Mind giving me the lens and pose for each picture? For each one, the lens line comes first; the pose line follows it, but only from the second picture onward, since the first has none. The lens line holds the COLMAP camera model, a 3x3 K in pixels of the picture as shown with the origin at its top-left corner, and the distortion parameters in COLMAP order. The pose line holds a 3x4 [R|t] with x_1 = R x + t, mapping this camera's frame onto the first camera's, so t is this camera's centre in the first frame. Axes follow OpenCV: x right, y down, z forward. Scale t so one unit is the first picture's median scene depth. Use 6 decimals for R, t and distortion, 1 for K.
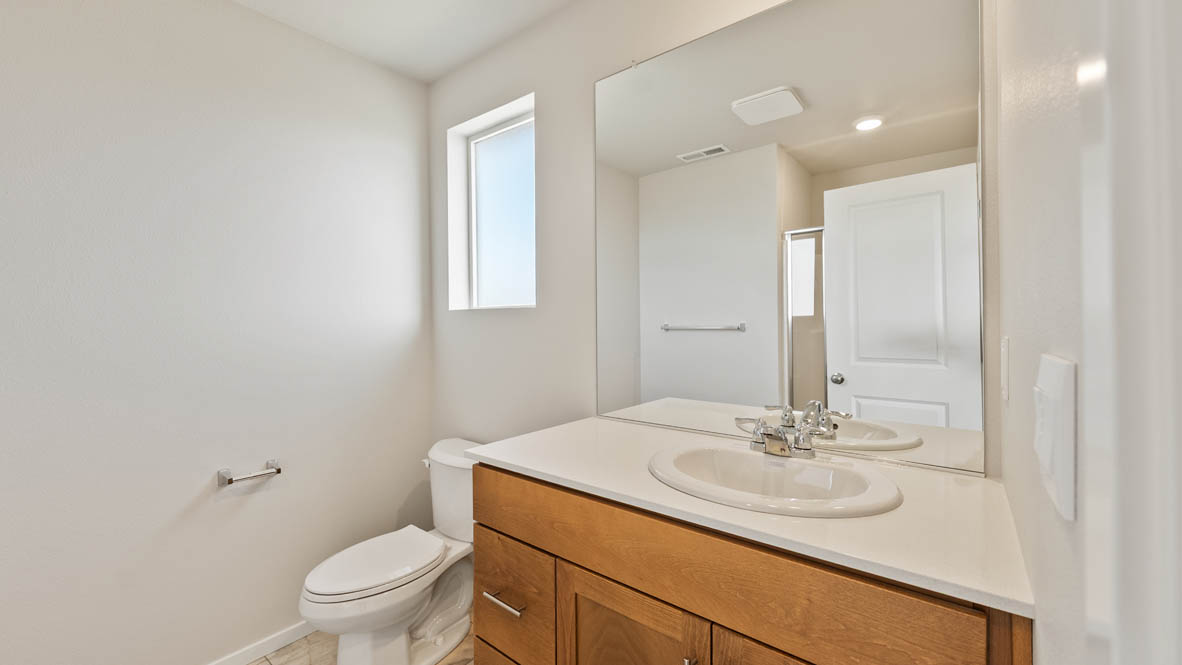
lens RADIAL K [[464.9, 0, 590.7], [0, 464.9, 322.6], [0, 0, 1]] dist [0.009401, -0.000152]
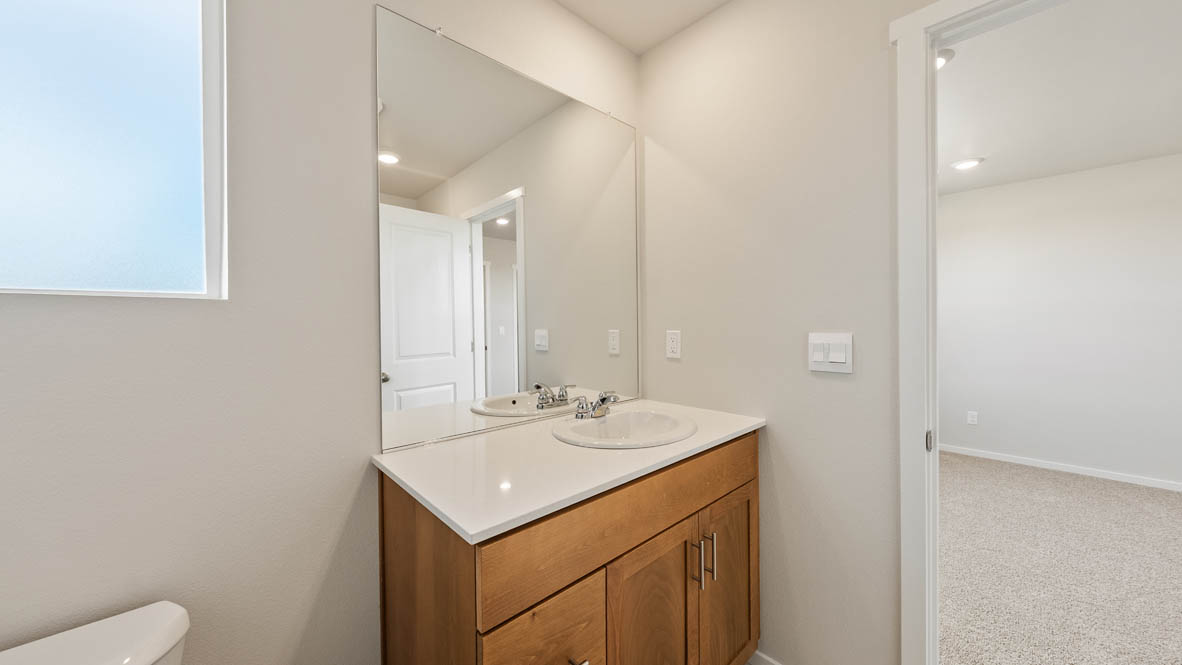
lens RADIAL K [[413.5, 0, 589.8], [0, 413.5, 326.9], [0, 0, 1]] dist [0.000100, -0.000004]
pose [[0.156130, -0.015416, 0.987616, -0.880882], [0.019219, 0.999736, 0.012567, -0.010038], [-0.987550, 0.017019, 0.156385, 0.840485]]
